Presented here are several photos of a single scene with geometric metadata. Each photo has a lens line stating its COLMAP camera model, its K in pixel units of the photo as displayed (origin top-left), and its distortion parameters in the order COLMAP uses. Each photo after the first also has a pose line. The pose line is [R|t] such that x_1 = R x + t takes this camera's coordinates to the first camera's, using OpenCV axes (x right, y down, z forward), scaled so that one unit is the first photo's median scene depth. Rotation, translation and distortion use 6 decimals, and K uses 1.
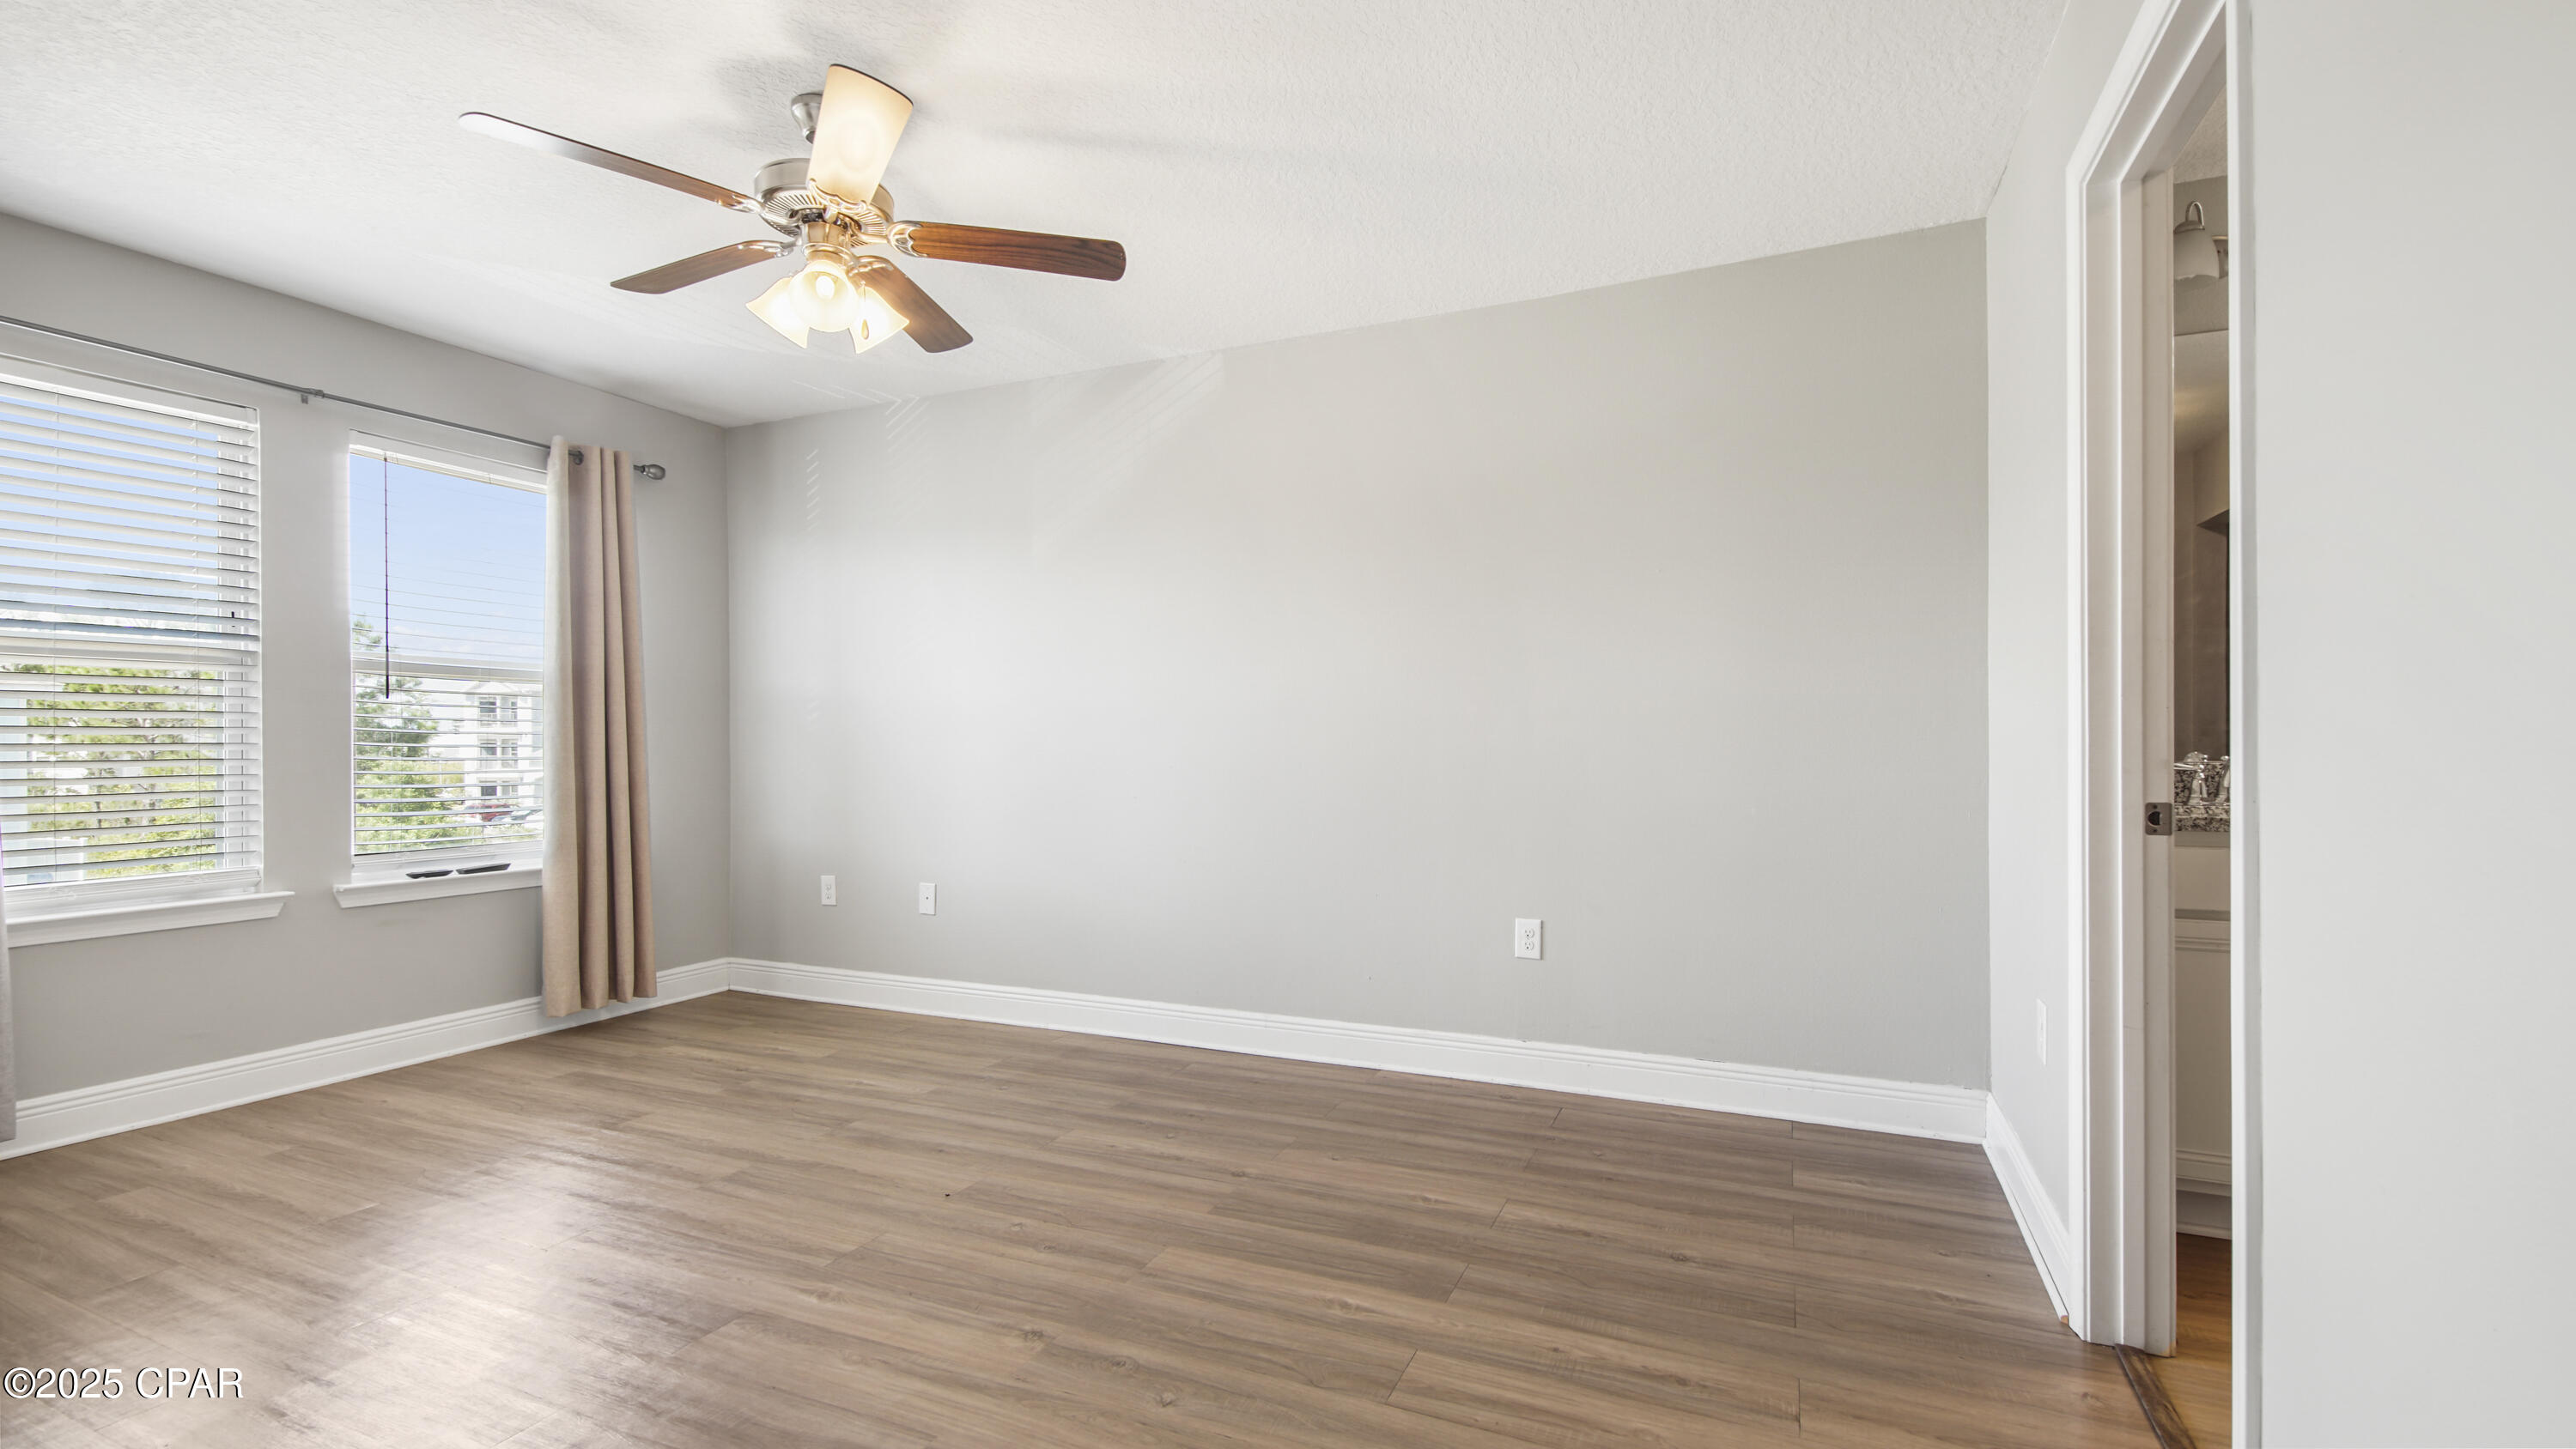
lens RADIAL K [[1079.3, 0, 1340.0], [0, 1079.3, 722.3], [0, 0, 1]] dist [0.028621, -0.015447]
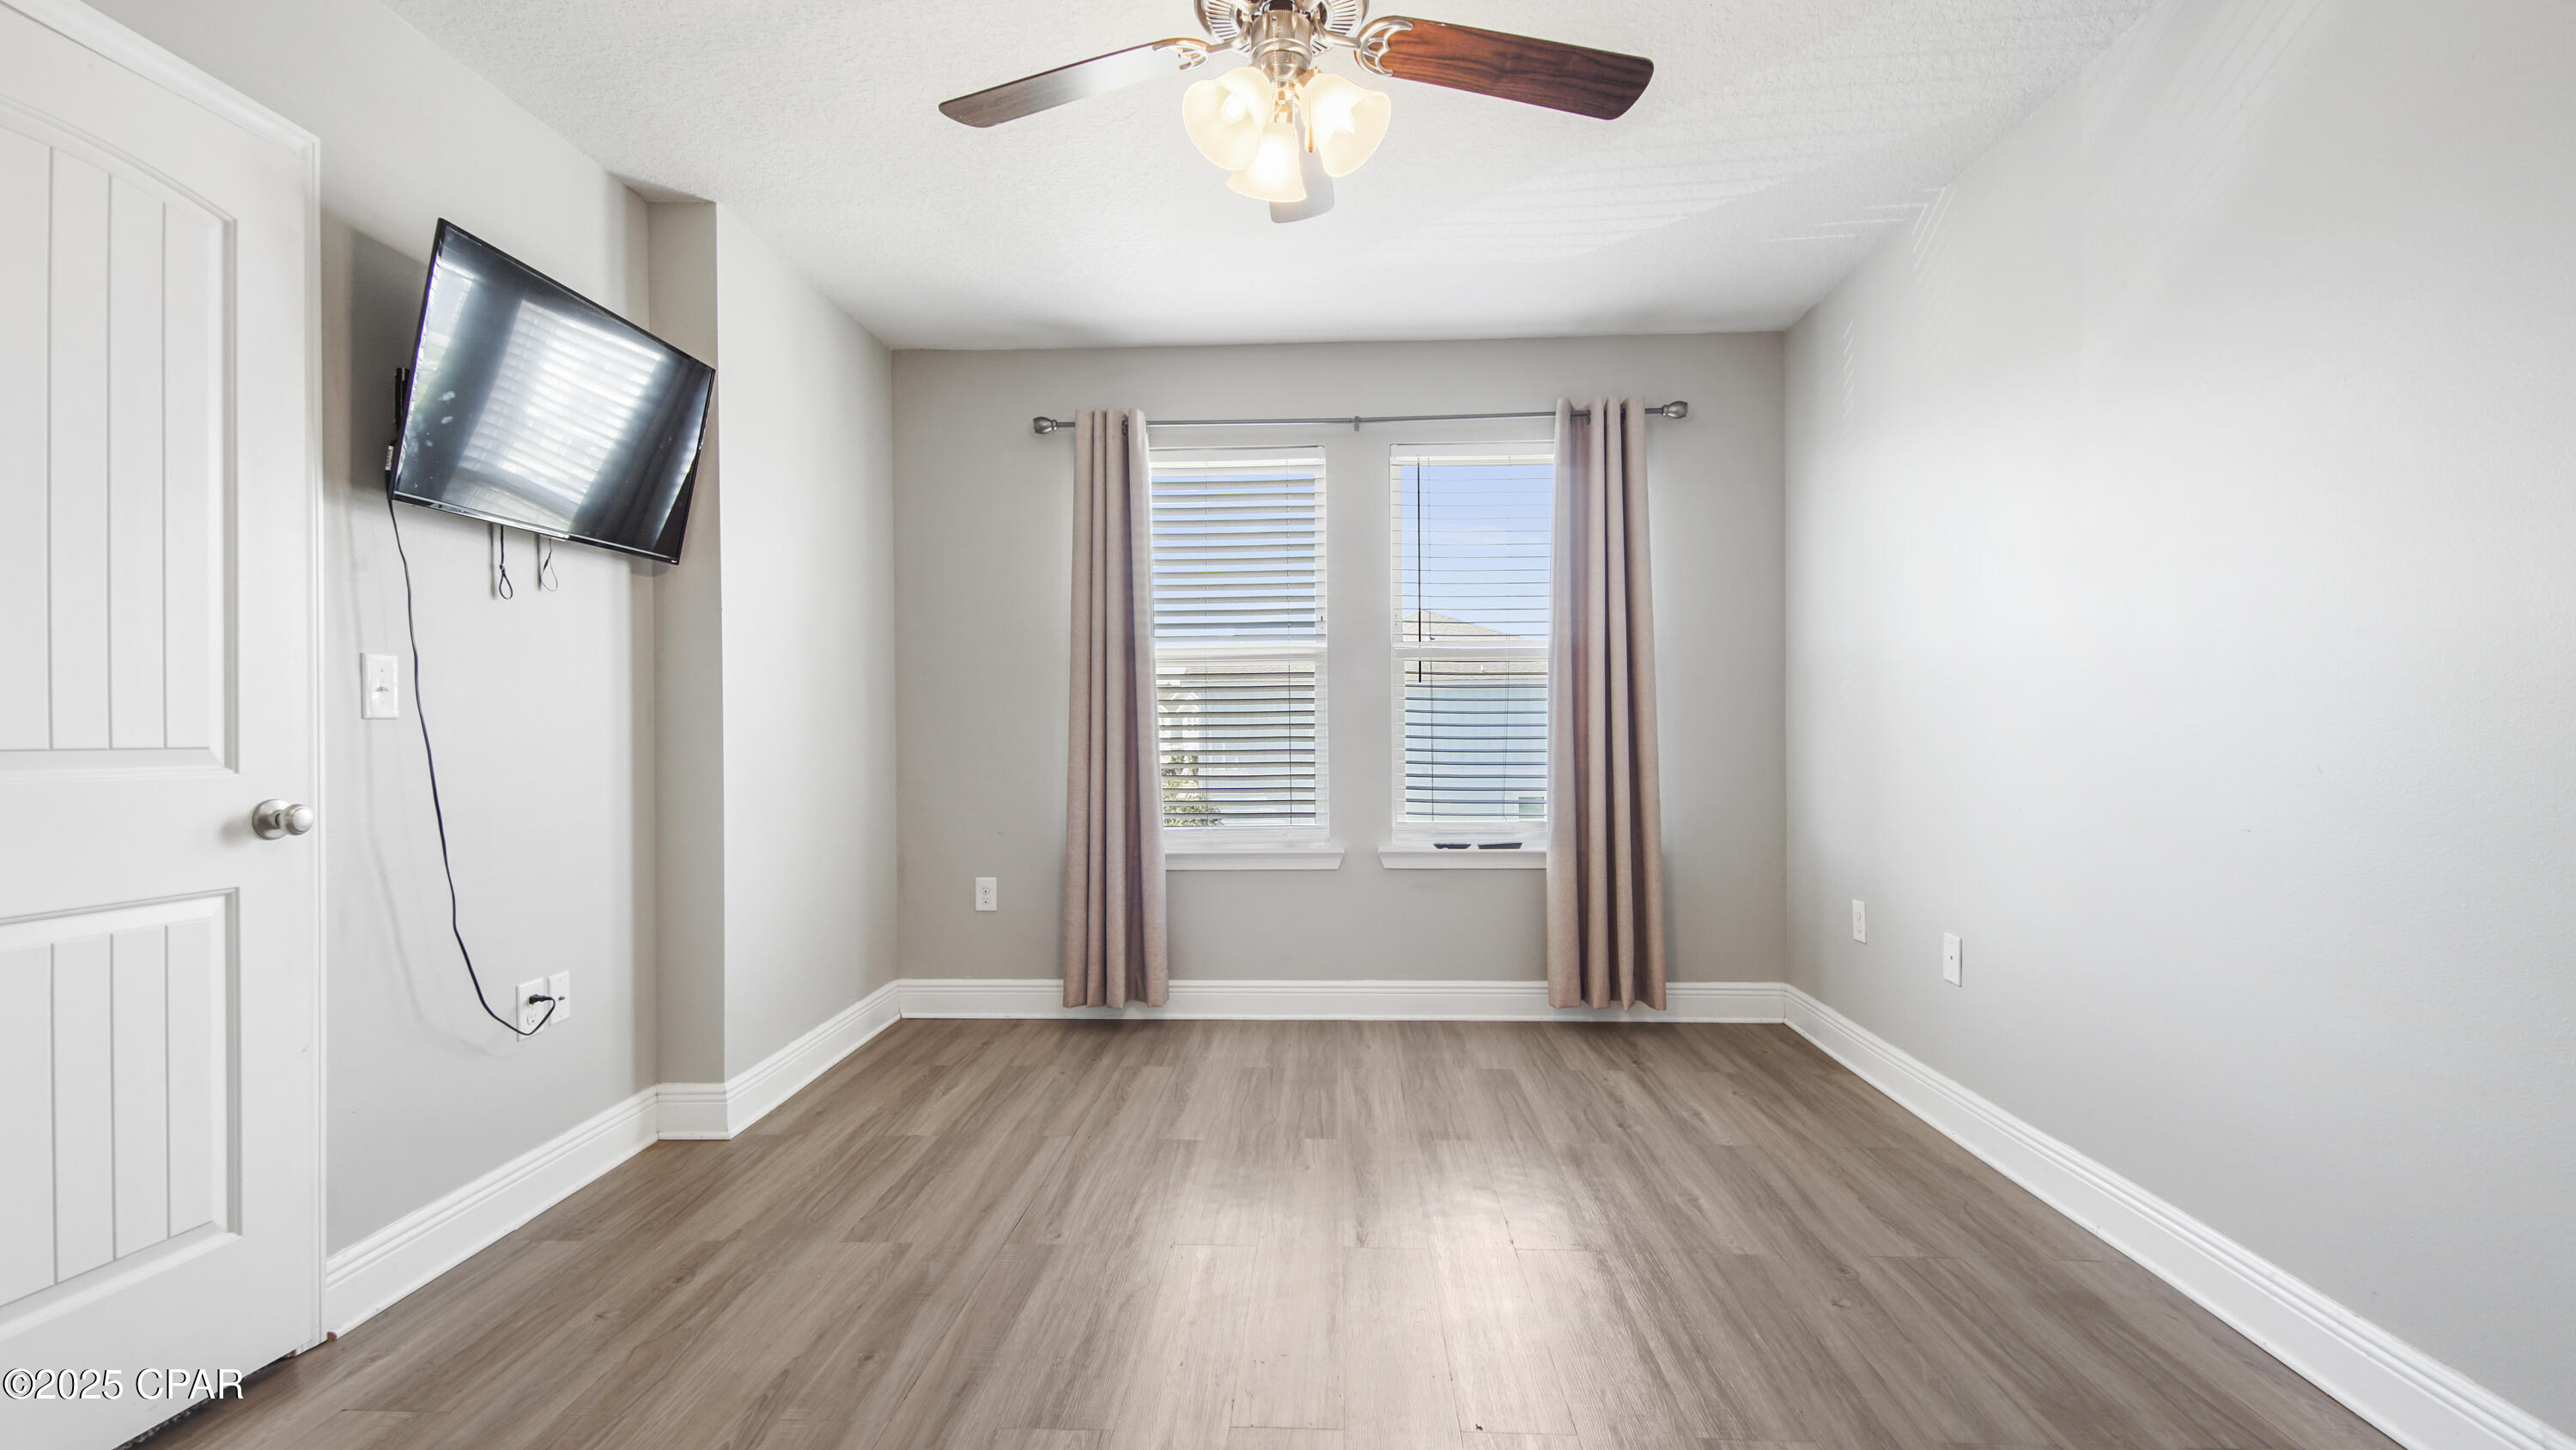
lens RADIAL K [[1161.7, 0, 1288.0], [0, 1161.7, 725.0], [0, 0, 1]] dist [0.046219, -0.019770]
pose [[0.330423, -0.002761, -0.943829, 0.184546], [0.025831, 0.999648, 0.006119, 0.010504], [0.943479, -0.026402, 0.330378, 0.477515]]
